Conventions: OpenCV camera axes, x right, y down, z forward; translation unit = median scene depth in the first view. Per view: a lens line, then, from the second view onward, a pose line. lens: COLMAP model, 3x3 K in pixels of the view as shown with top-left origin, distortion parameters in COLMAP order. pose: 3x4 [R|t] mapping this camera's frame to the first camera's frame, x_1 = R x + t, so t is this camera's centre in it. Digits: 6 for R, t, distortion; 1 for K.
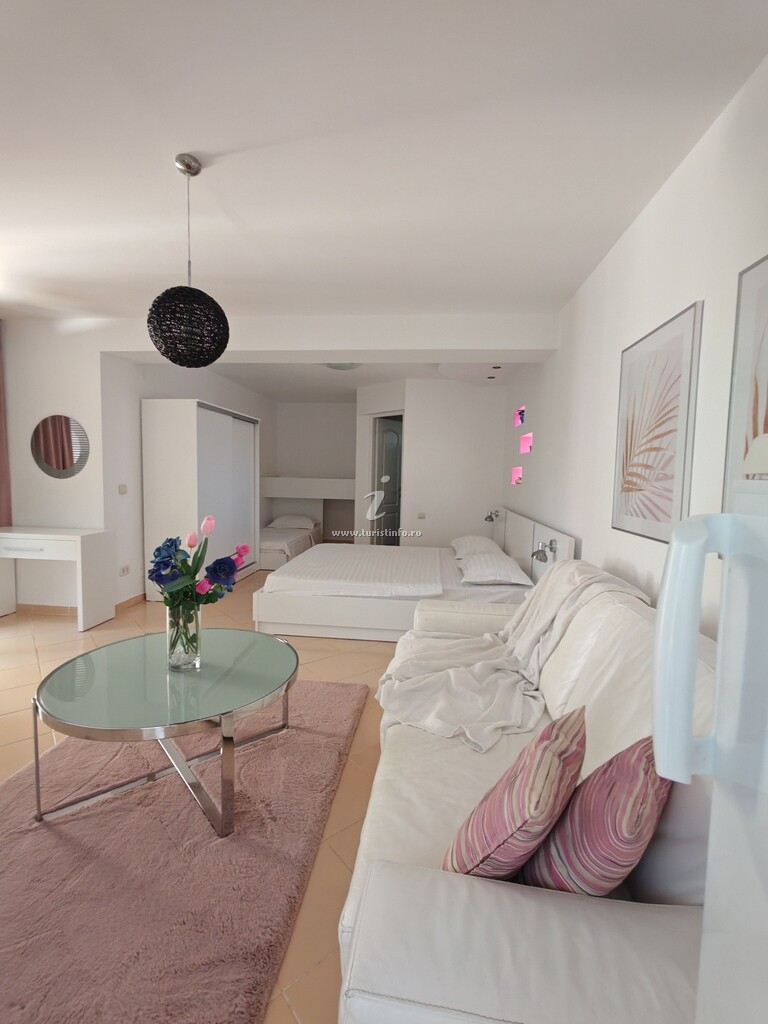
lens RADIAL K [[478.7, 0, 384.0], [0, 478.7, 512.0], [0, 0, 1]] dist [0.001173, 0.001078]
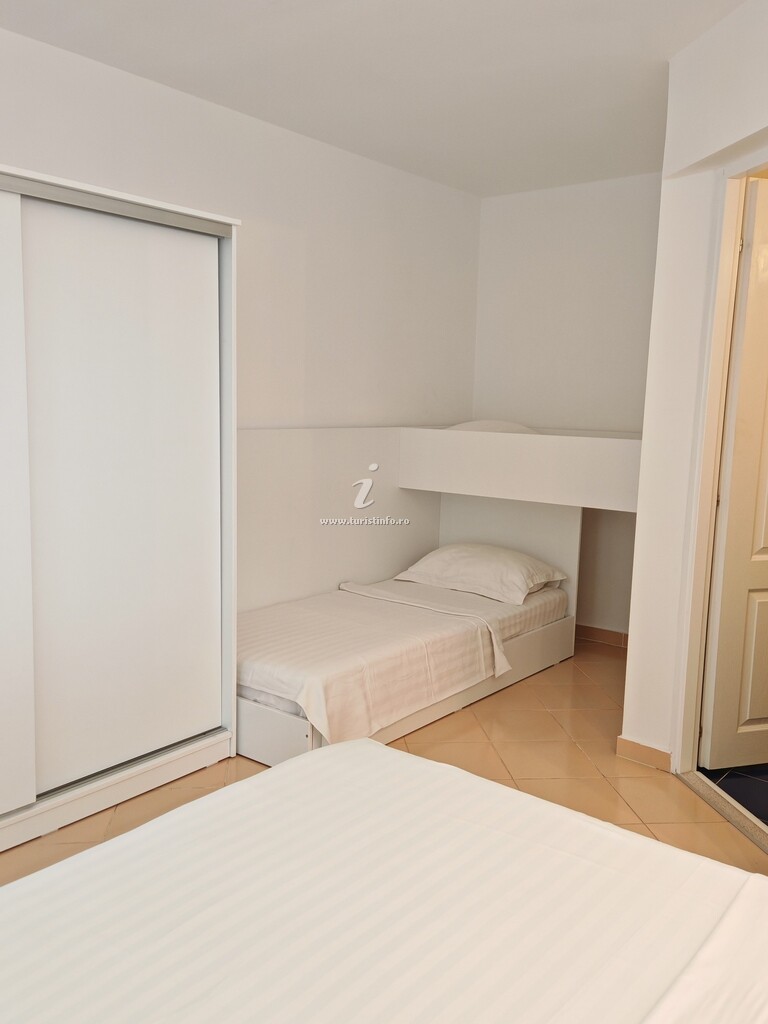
lens RADIAL K [[882.5, 0, 384.0], [0, 882.5, 512.0], [0, 0, 1]] dist [-0.001248, -0.000845]
pose [[0.848952, 0.045734, -0.526487, 0.222227], [-0.036210, 0.998941, 0.028386, -0.111641], [0.527228, -0.005034, 0.849709, 1.540920]]
